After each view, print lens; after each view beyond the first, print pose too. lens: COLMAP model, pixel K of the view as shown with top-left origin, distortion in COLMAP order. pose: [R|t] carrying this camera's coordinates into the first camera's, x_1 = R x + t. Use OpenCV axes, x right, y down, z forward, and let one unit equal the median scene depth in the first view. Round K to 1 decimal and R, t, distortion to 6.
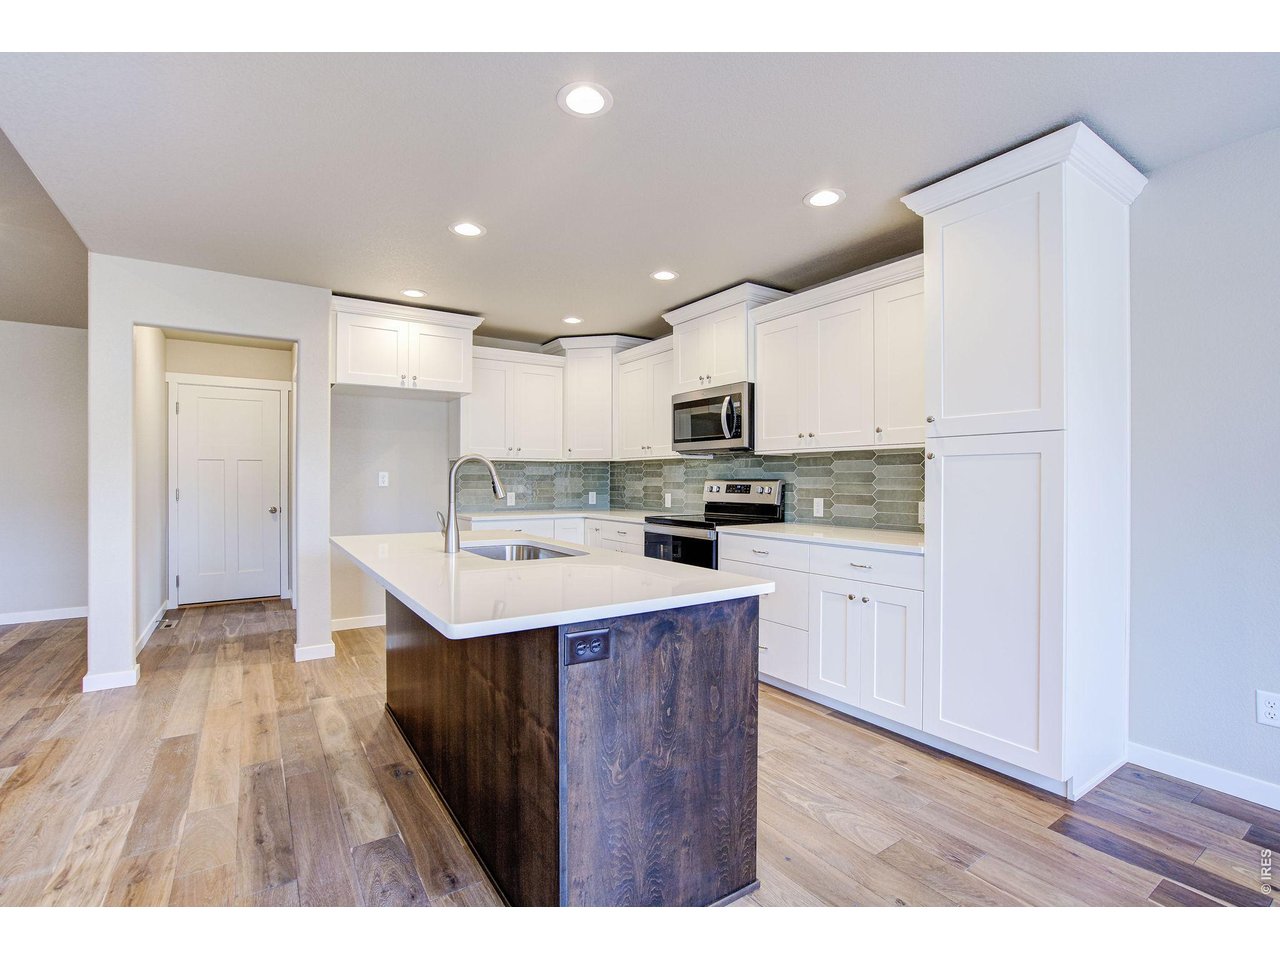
lens RADIAL K [[591.9, 0, 640.0], [0, 591.9, 480.0], [0, 0, 1]] dist [-0.056692, 0.018097]
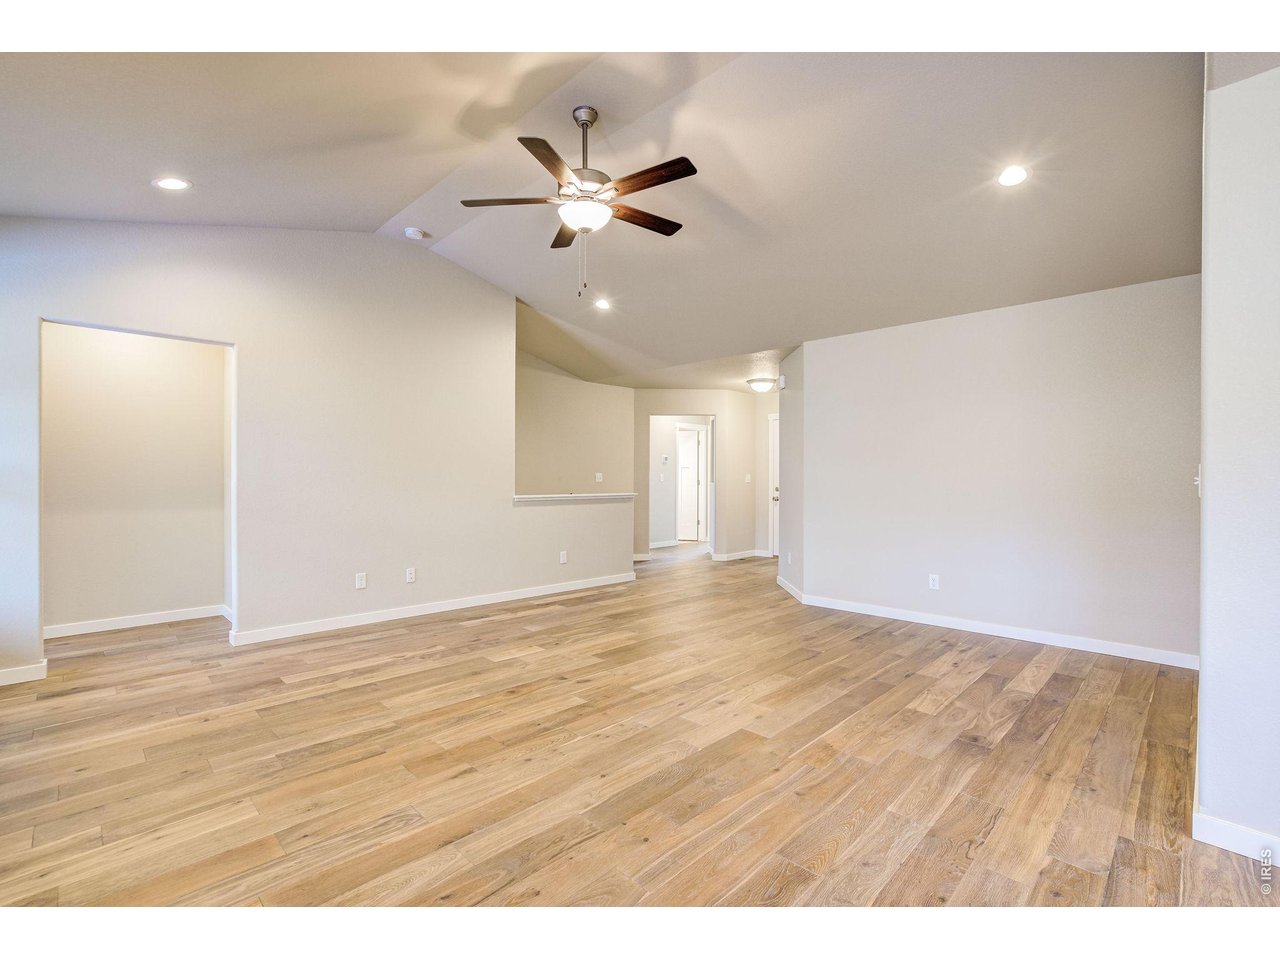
lens RADIAL K [[591.9, 0, 640.0], [0, 591.9, 480.0], [0, 0, 1]] dist [-0.056692, 0.018097]
pose [[0.190750, 0.005263, -0.981625, -0.597756], [-0.004458, 0.999980, 0.004495, -0.009886], [0.981629, 0.003519, 0.190769, 0.363619]]
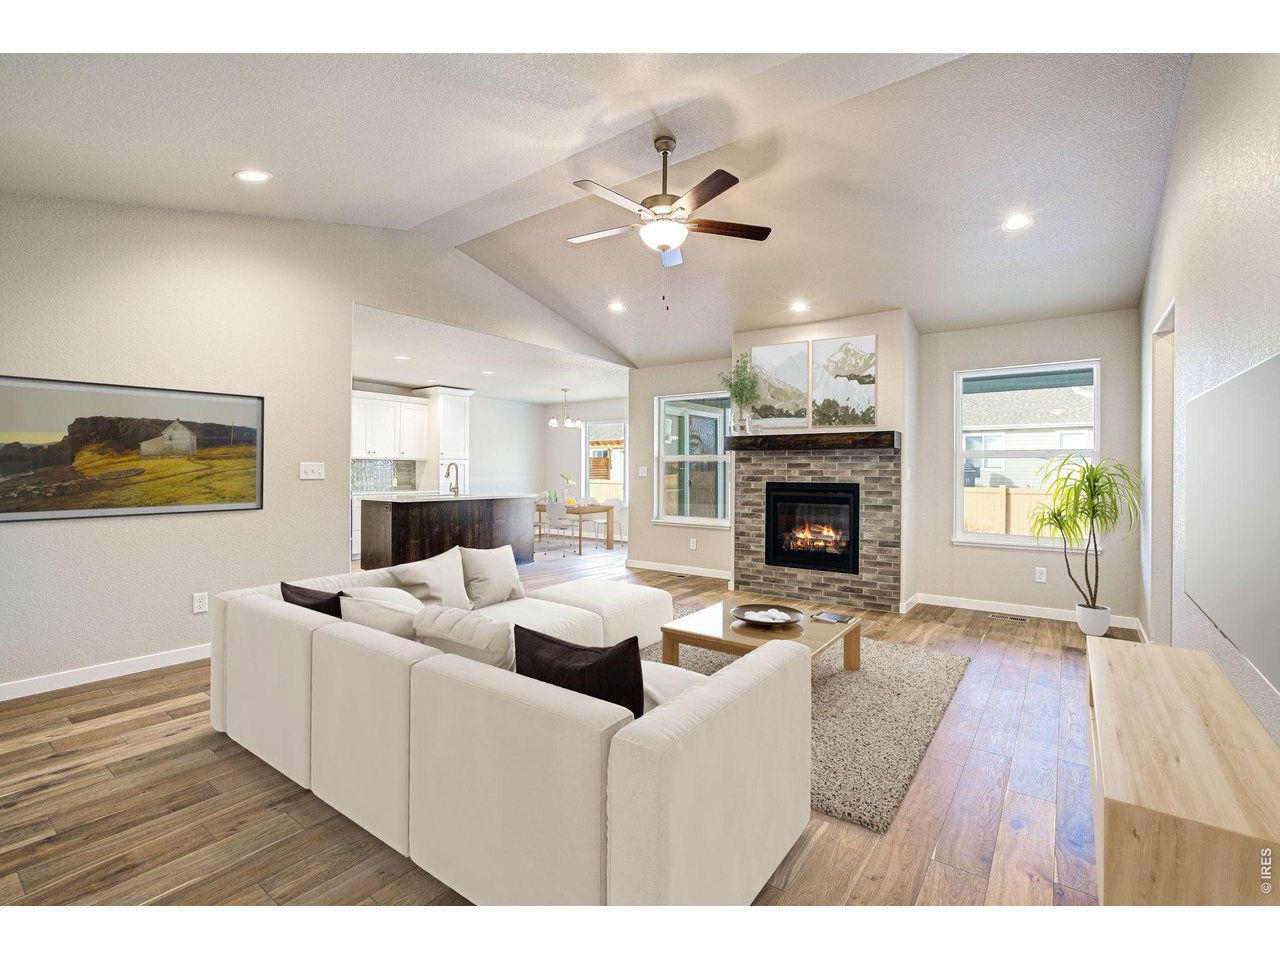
lens RADIAL K [[591.9, 0, 640.0], [0, 591.9, 480.0], [0, 0, 1]] dist [-0.056692, 0.018097]
pose [[-0.322194, -0.012833, 0.946587, -3.061013], [-0.007285, 0.999912, 0.011077, -0.008456], [-0.946646, -0.003327, -0.322259, 0.961890]]
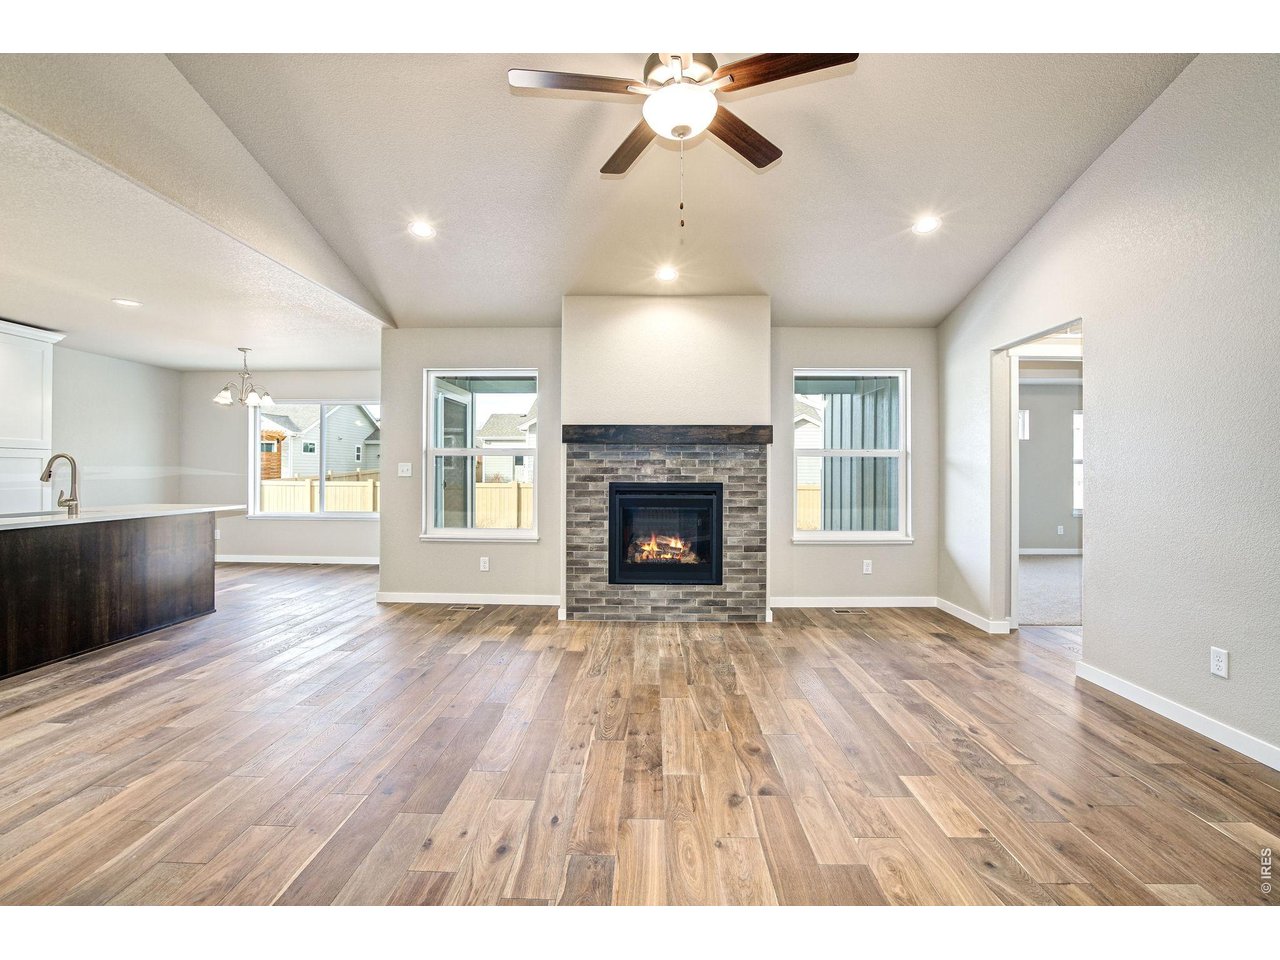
lens RADIAL K [[591.9, 0, 640.0], [0, 591.9, 480.0], [0, 0, 1]] dist [-0.056692, 0.018097]
pose [[-0.811966, -0.008625, 0.583642, -2.254207], [-0.003915, 0.999949, 0.009331, -0.004789], [-0.583692, 0.005291, -0.811958, 1.213278]]
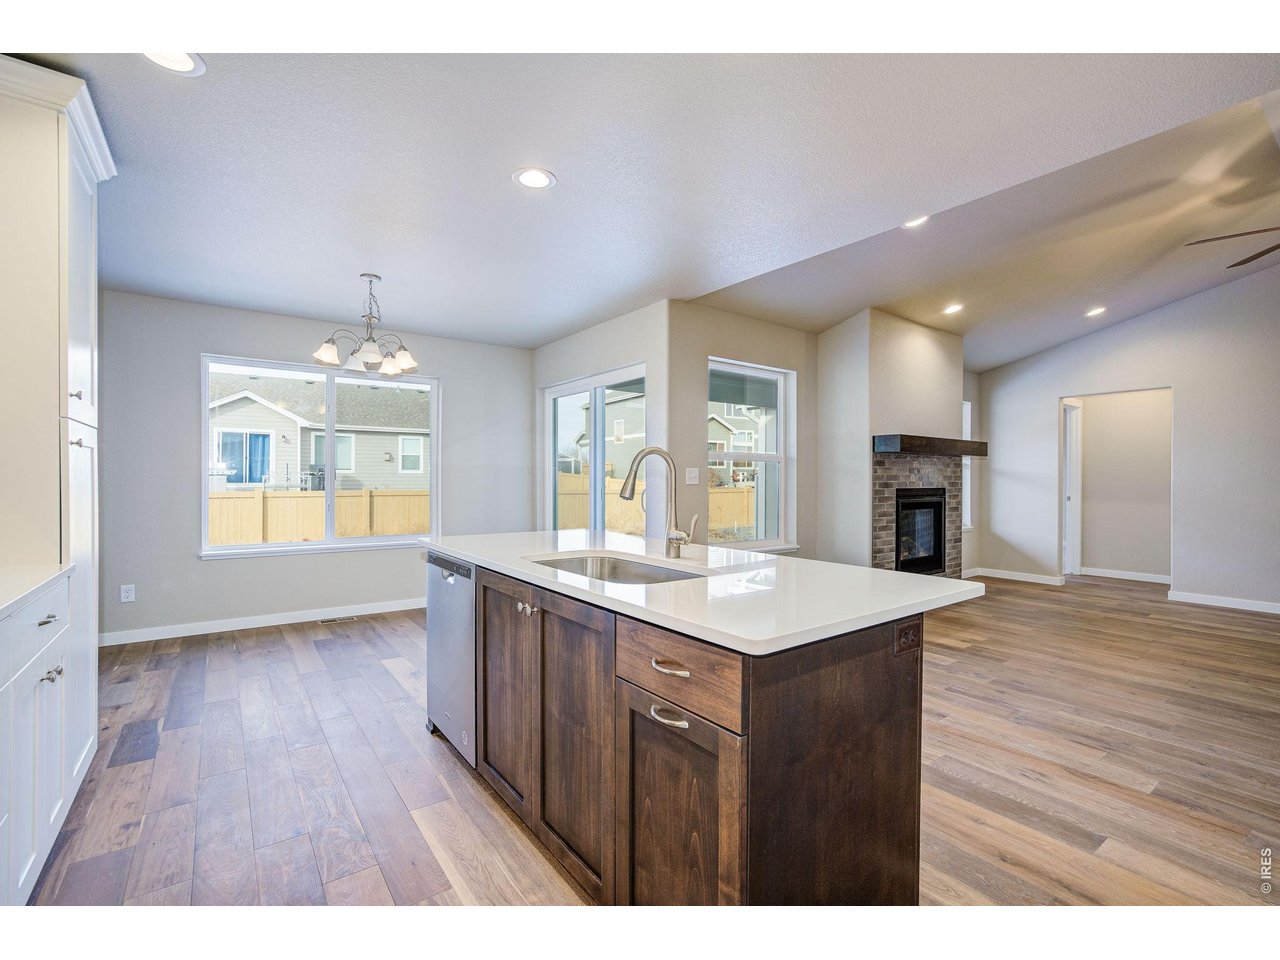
lens RADIAL K [[591.9, 0, 640.0], [0, 591.9, 480.0], [0, 0, 1]] dist [-0.056692, 0.018097]
pose [[-0.999037, -0.003786, -0.043702, -0.199074], [-0.003810, 0.999993, 0.000465, -0.005976], [0.043700, 0.000631, -0.999045, 1.705391]]
